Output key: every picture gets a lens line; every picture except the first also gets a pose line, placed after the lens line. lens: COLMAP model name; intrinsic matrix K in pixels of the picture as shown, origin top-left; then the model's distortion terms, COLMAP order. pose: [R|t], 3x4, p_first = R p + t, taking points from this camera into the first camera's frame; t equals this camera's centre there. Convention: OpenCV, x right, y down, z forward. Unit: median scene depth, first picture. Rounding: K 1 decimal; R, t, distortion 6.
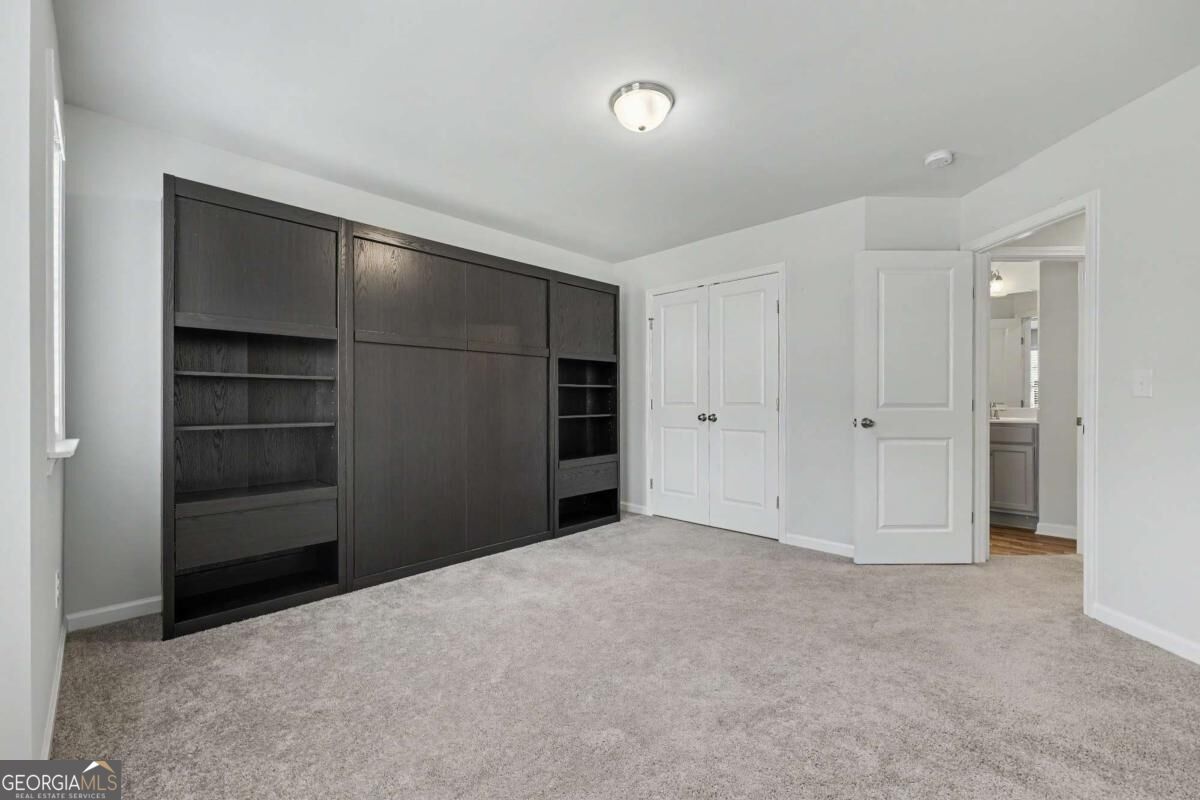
lens RADIAL K [[492.8, 0, 595.1], [0, 492.8, 401.4], [0, 0, 1]] dist [-0.002498, -0.000255]
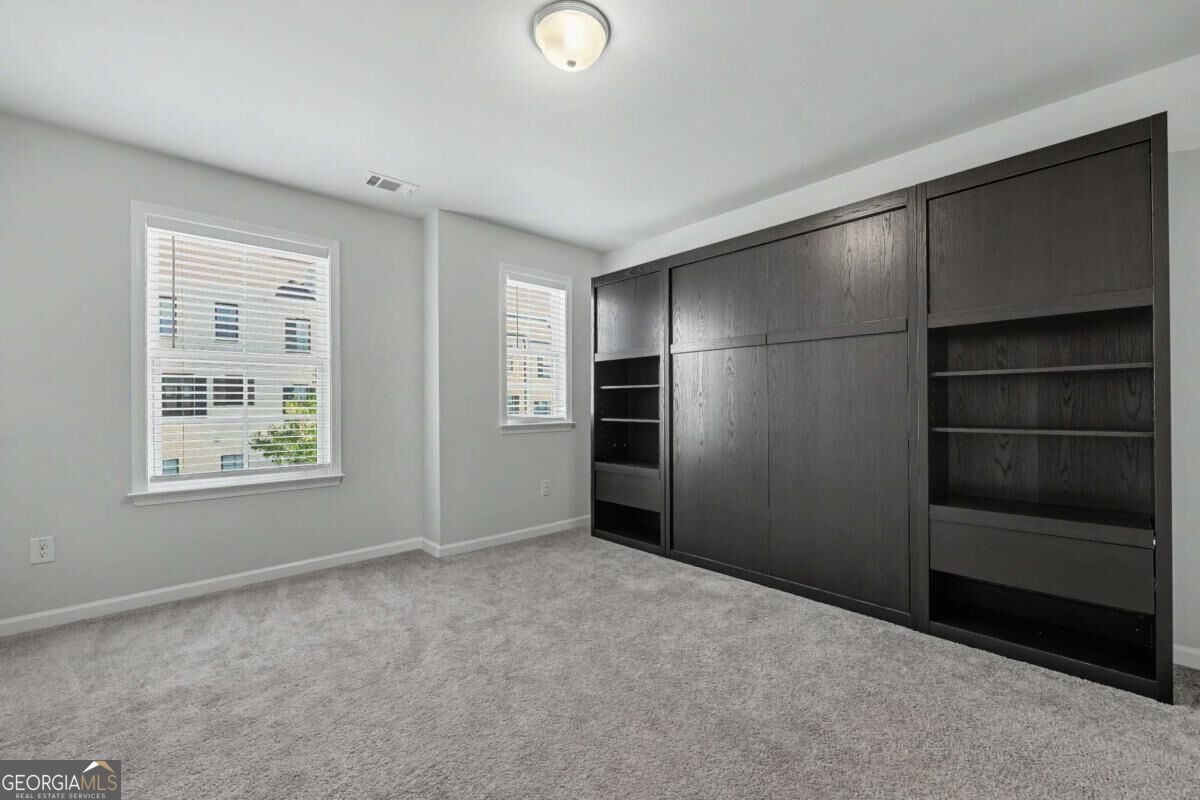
lens RADIAL K [[492.8, 0, 599.0], [0, 492.8, 403.3], [0, 0, 1]] dist [-0.002498, -0.000255]
pose [[-0.049426, -0.001082, -0.998777, 0.628597], [0.003135, 0.999994, -0.001238, 0.000313], [0.998773, -0.003192, -0.049422, 0.751189]]
